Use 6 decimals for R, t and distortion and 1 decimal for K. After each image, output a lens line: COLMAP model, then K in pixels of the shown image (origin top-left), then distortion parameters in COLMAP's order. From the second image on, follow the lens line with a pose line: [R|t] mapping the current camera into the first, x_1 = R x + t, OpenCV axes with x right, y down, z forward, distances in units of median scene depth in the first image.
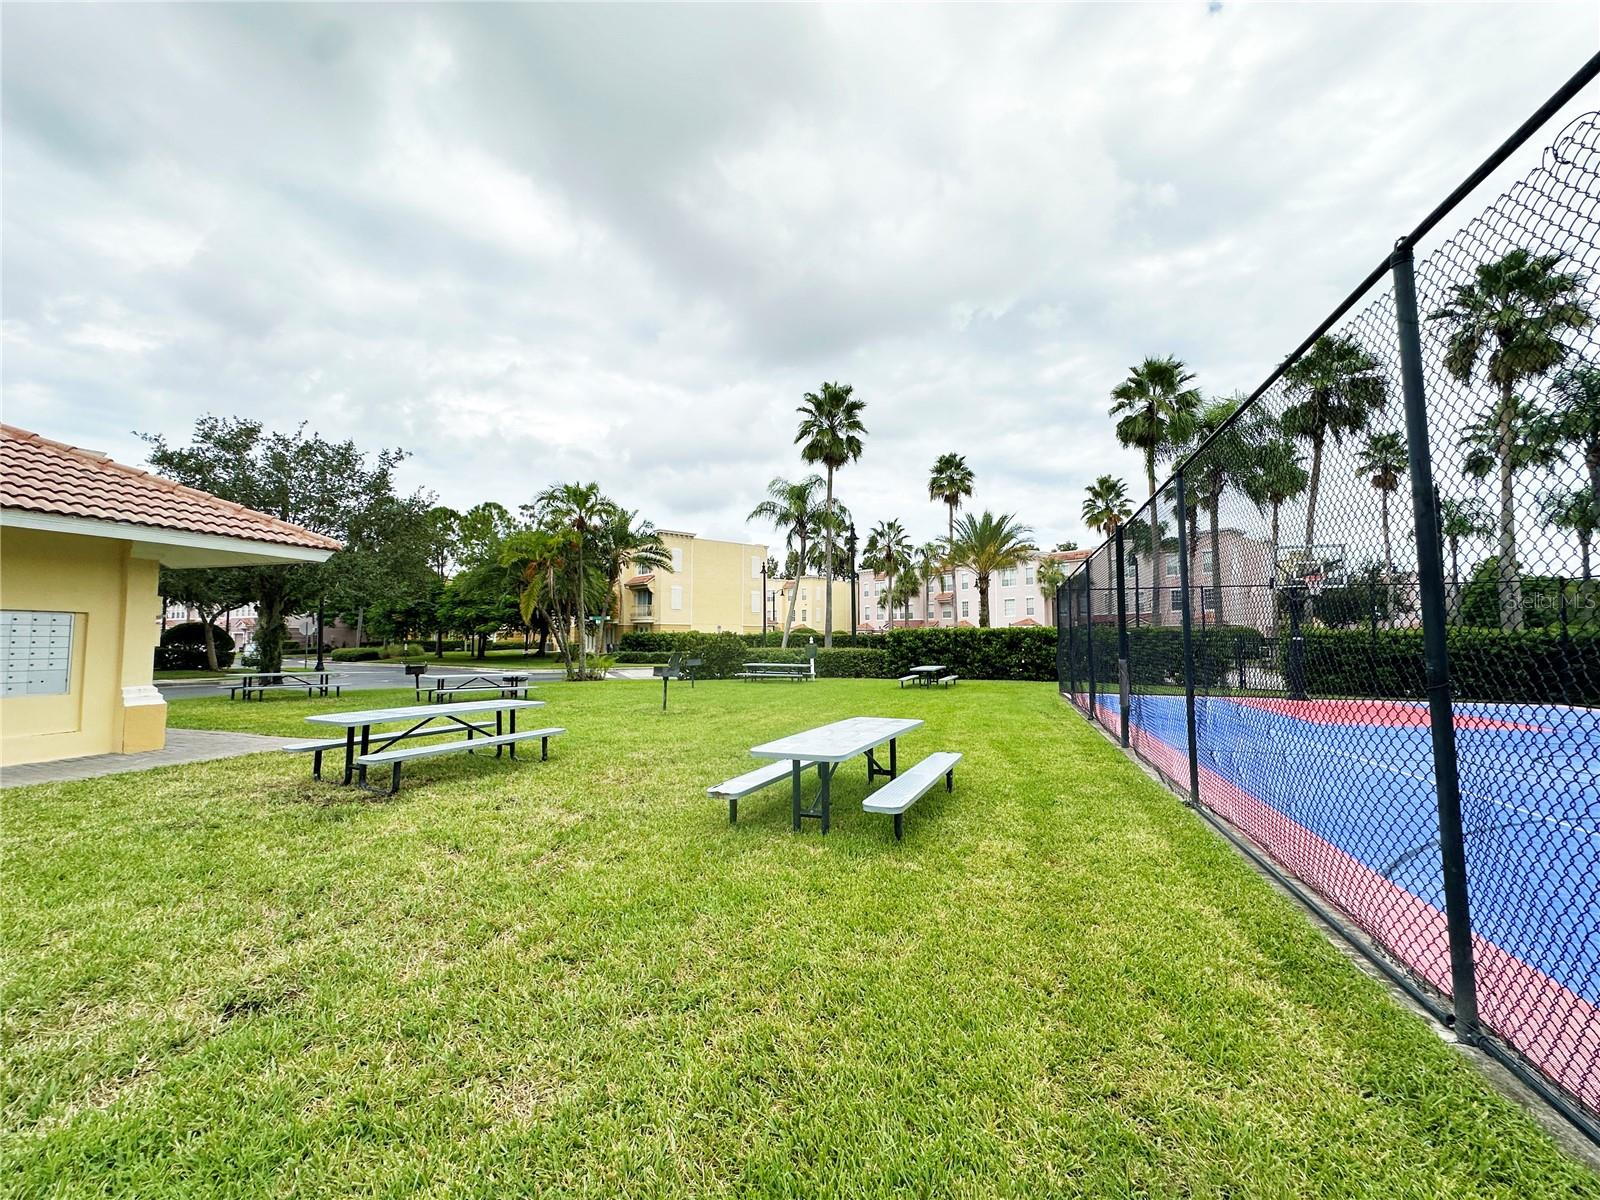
lens RADIAL K [[640.6, 0, 795.3], [0, 640.6, 593.3], [0, 0, 1]] dist [-0.002054, -0.000044]
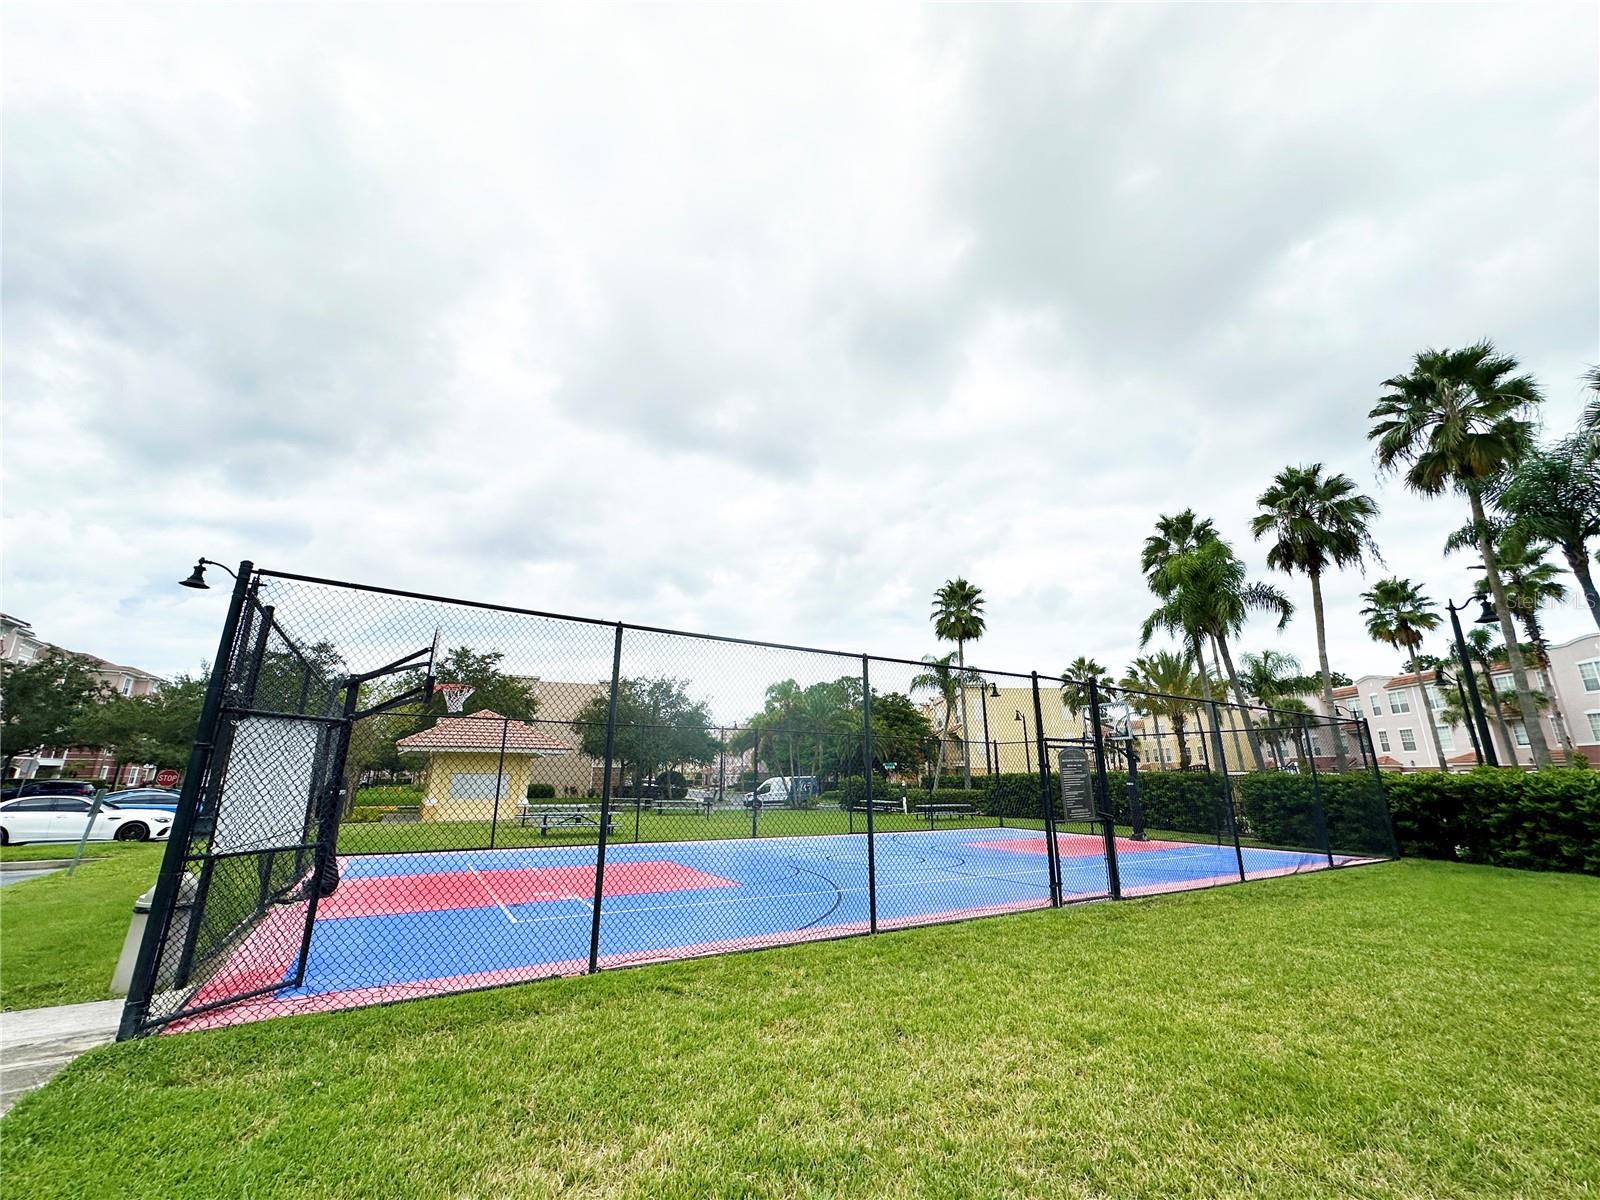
lens RADIAL K [[640.6, 0, 795.3], [0, 640.6, 593.3], [0, 0, 1]] dist [-0.002054, -0.000044]
pose [[0.734728, -0.184707, -0.652731, 0.668231], [0.043415, 0.973048, -0.226481, -0.016895], [0.676971, 0.138064, 0.722945, -0.164925]]
